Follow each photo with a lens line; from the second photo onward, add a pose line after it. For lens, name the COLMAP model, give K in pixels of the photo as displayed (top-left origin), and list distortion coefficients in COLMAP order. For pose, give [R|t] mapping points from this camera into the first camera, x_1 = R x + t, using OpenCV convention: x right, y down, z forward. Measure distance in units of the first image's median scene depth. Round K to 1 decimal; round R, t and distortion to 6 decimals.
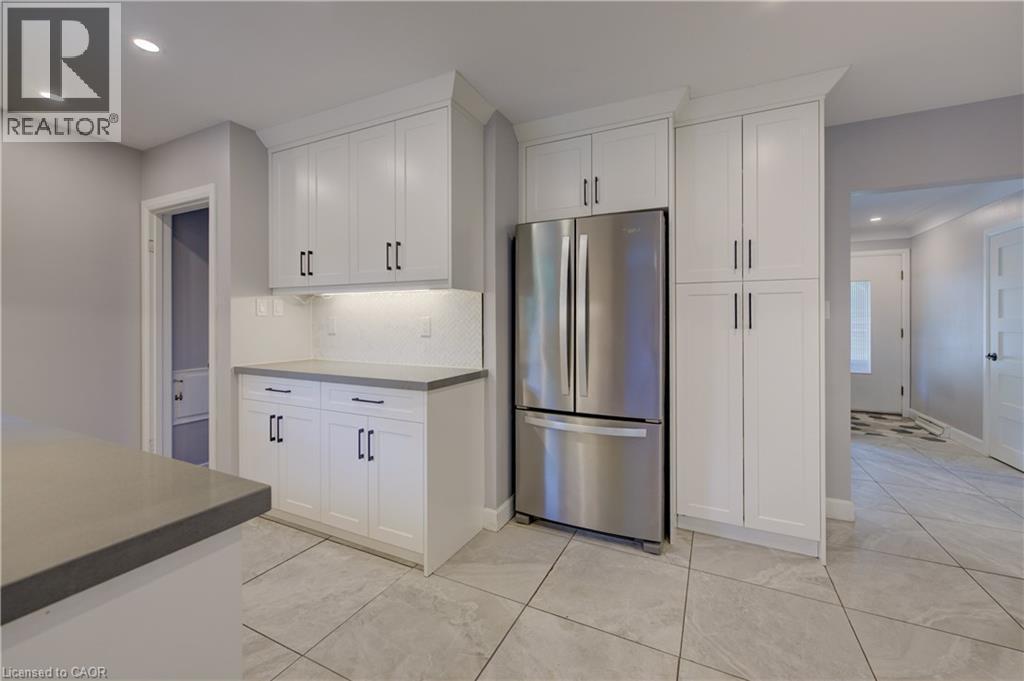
lens RADIAL K [[419.0, 0, 509.6], [0, 419.0, 322.3], [0, 0, 1]] dist [0.000897, -0.000256]
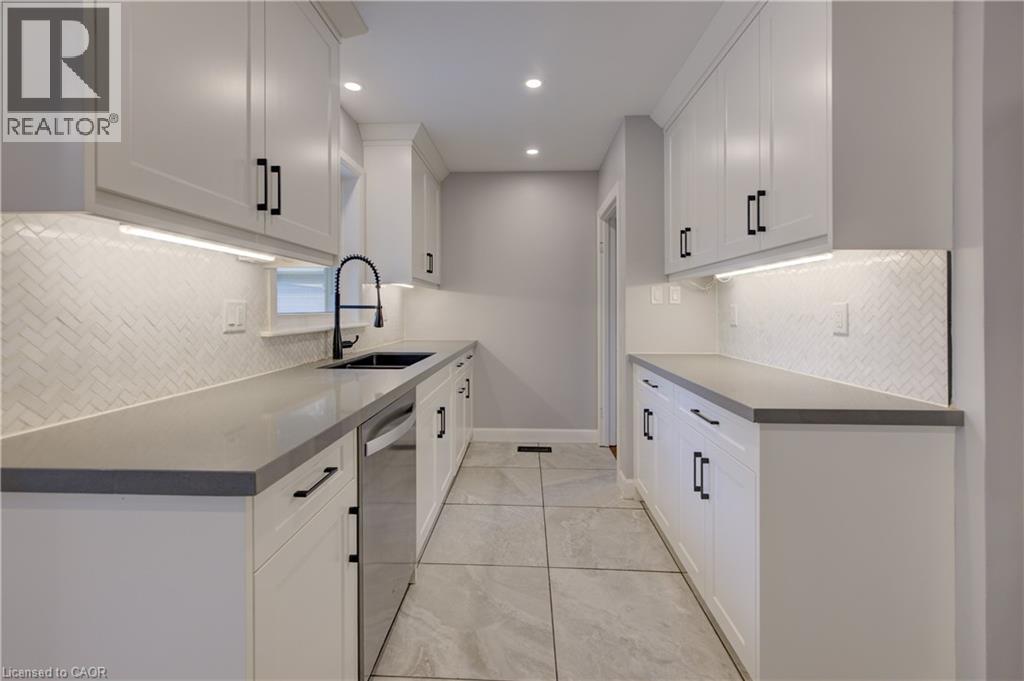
lens RADIAL K [[419.0, 0, 509.0], [0, 419.0, 311.4], [0, 0, 1]] dist [0.000897, -0.000256]
pose [[0.405307, 0.003085, -0.914176, 0.172732], [-0.003191, 0.999993, 0.001960, 0.000926], [0.914175, 0.002123, 0.405314, 0.337628]]
